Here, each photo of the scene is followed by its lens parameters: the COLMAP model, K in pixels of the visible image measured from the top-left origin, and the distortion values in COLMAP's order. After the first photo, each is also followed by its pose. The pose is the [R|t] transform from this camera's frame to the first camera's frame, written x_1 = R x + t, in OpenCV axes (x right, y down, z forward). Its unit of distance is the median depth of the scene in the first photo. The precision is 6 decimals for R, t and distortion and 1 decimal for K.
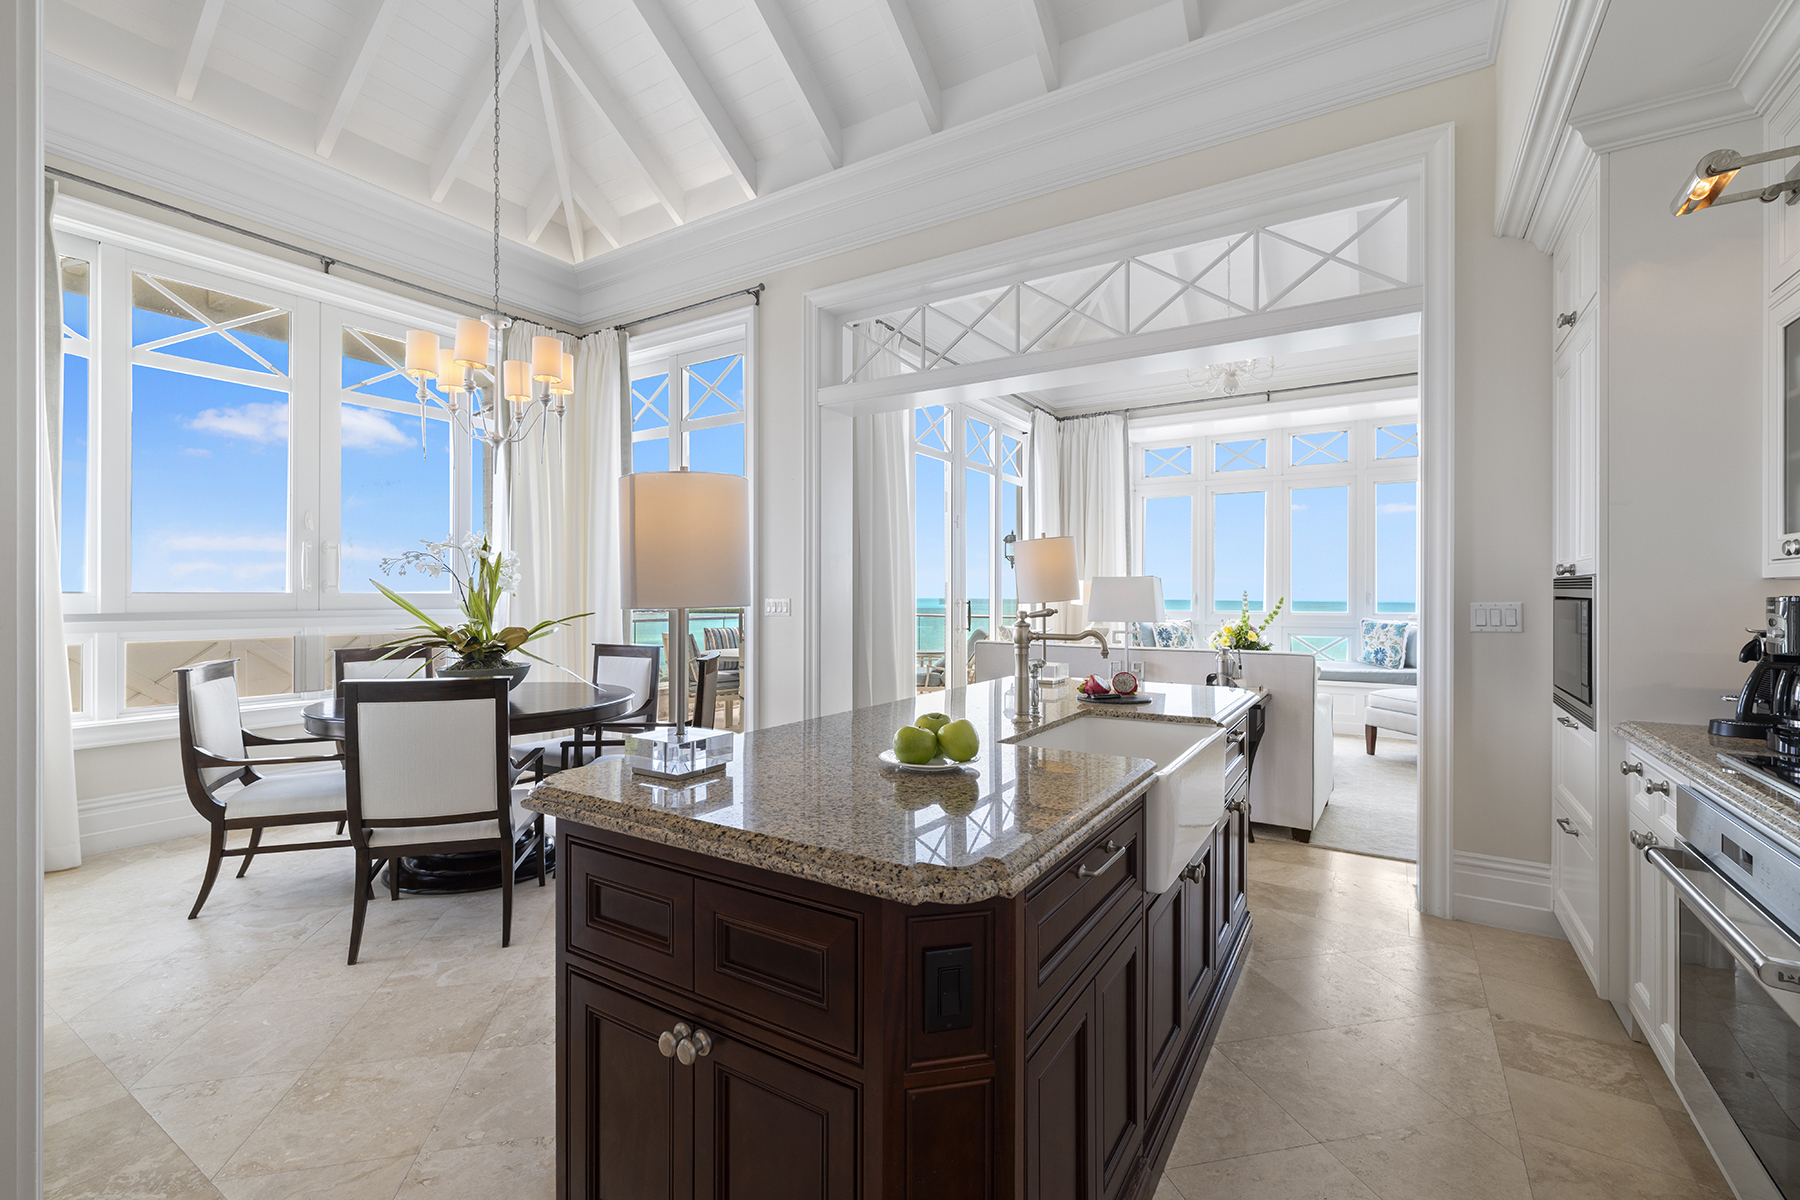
lens RADIAL K [[779.6, 0, 897.6], [0, 779.6, 594.7], [0, 0, 1]] dist [0.002101, 0.000552]
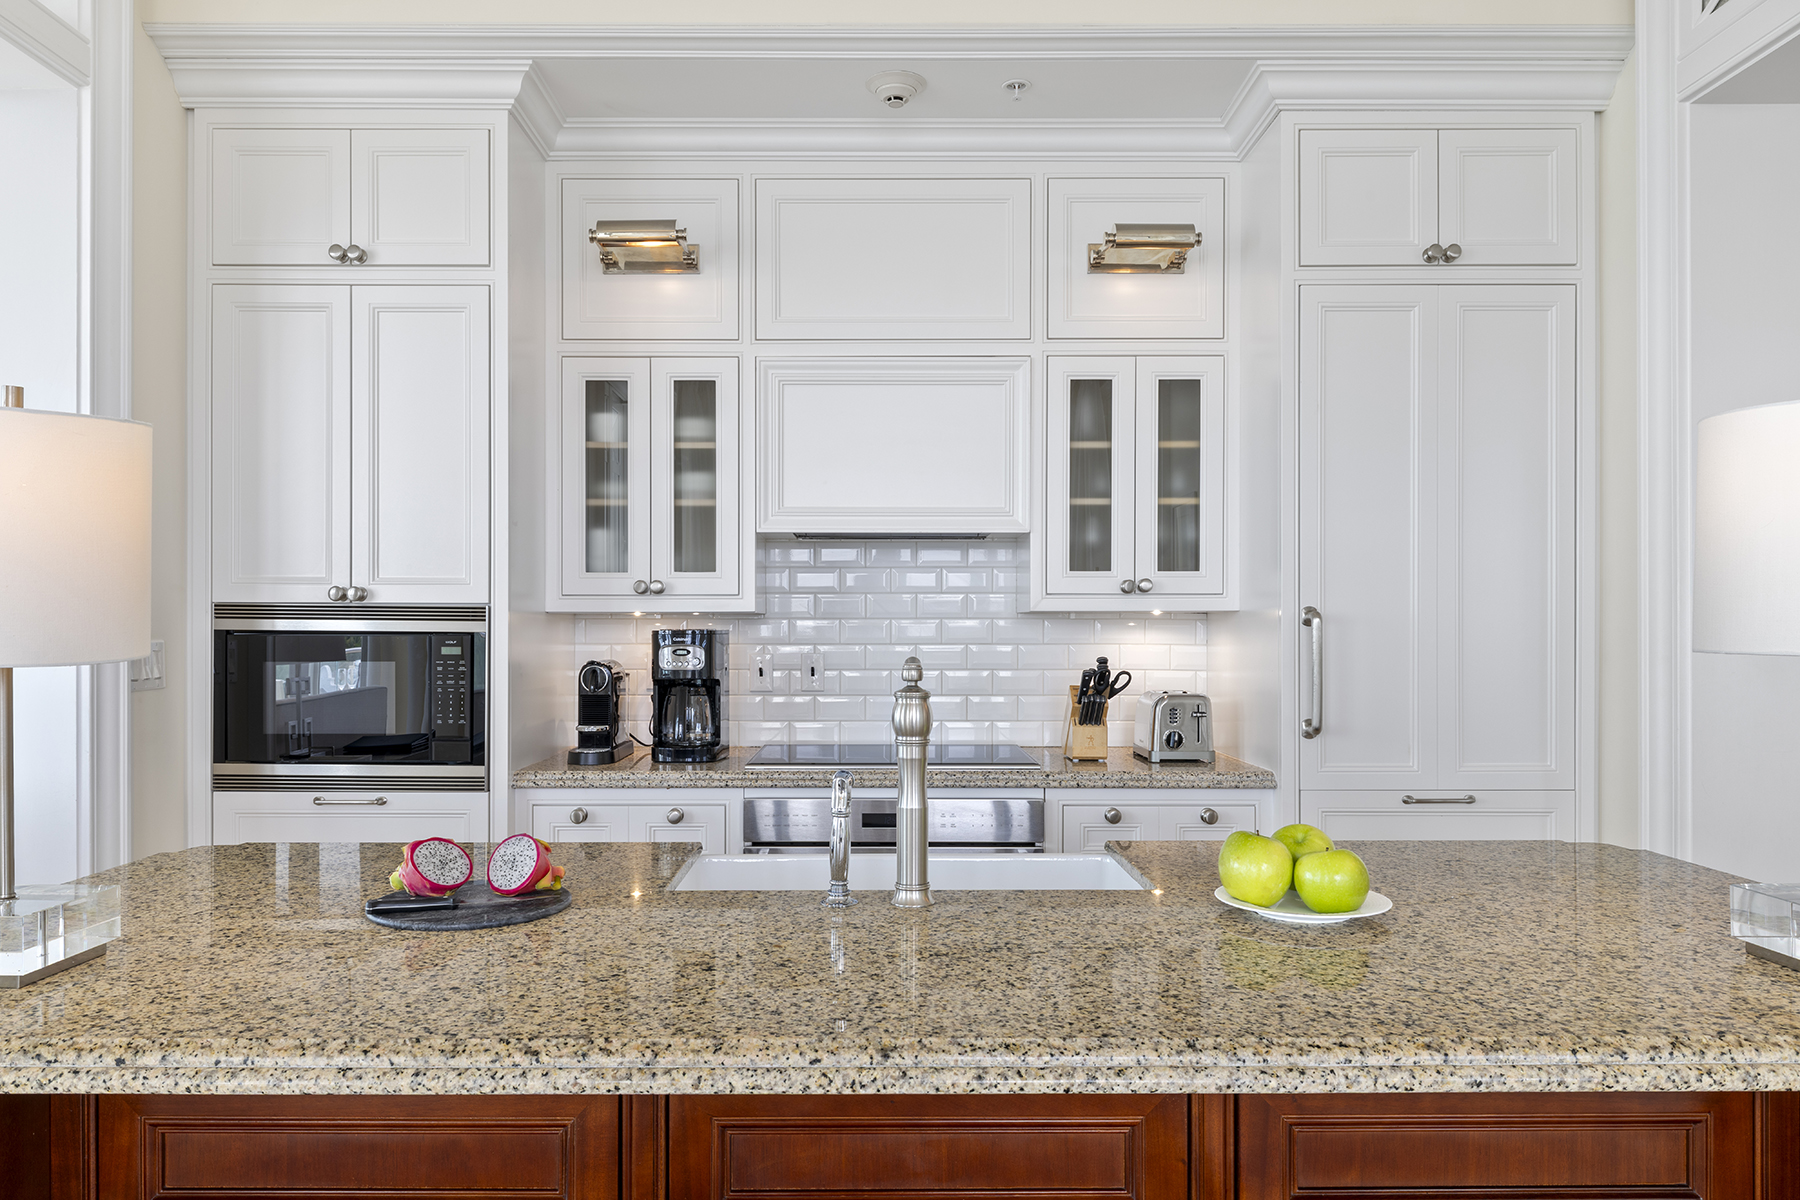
lens RADIAL K [[1217.2, 0, 896.7], [0, 1217.2, 630.7], [0, 0, 1]] dist [0.014098, -0.024898]
pose [[-0.540443, -0.002124, 0.841378, -0.360136], [-0.001628, 0.999998, 0.001479, 0.000072], [-0.841379, -0.000570, -0.540445, 1.099275]]
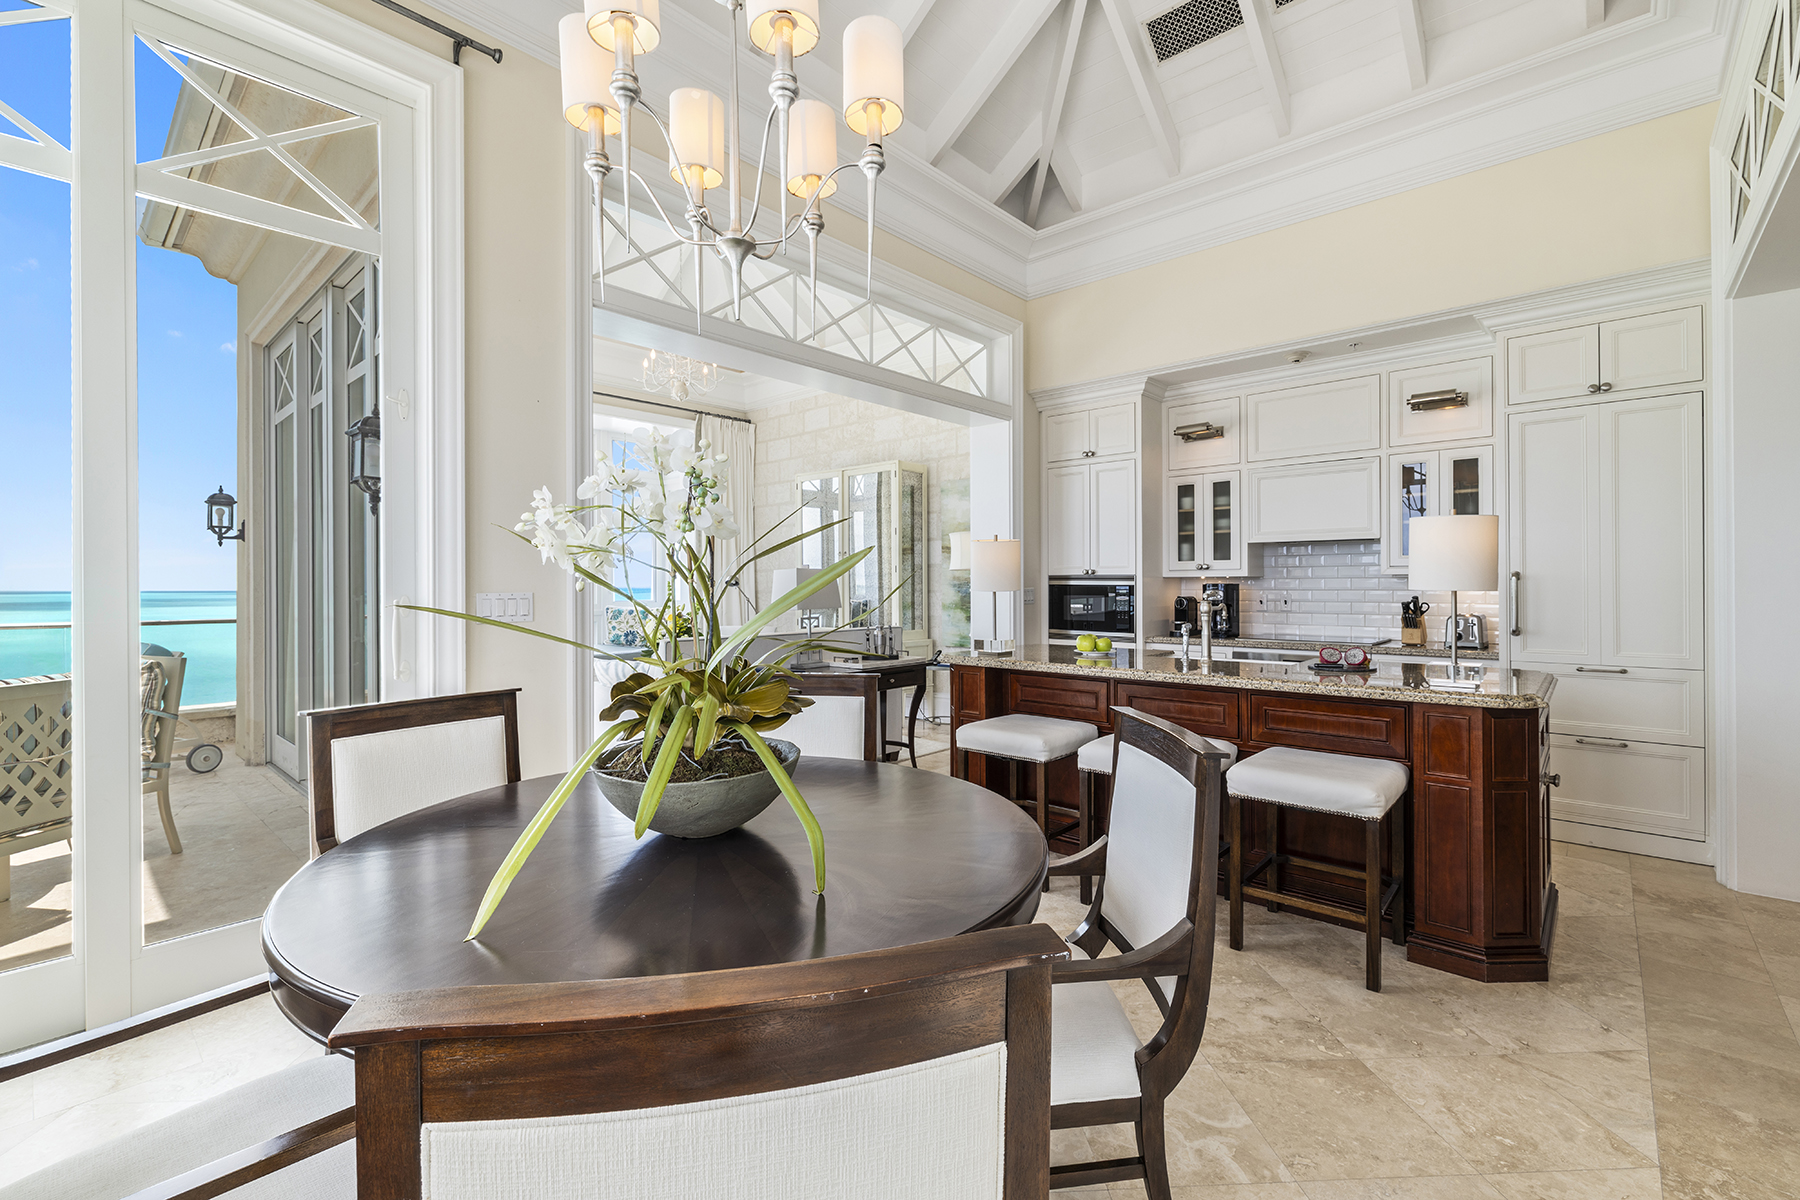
lens RADIAL K [[776.8, 0, 899.5], [0, 776.8, 584.8], [0, 0, 1]] dist [0.001874, 0.000350]
pose [[0.165044, -0.001494, 0.986285, -1.212236], [0.003275, 0.999994, 0.000967, -0.000563], [-0.986281, 0.003071, 0.165048, 1.074341]]
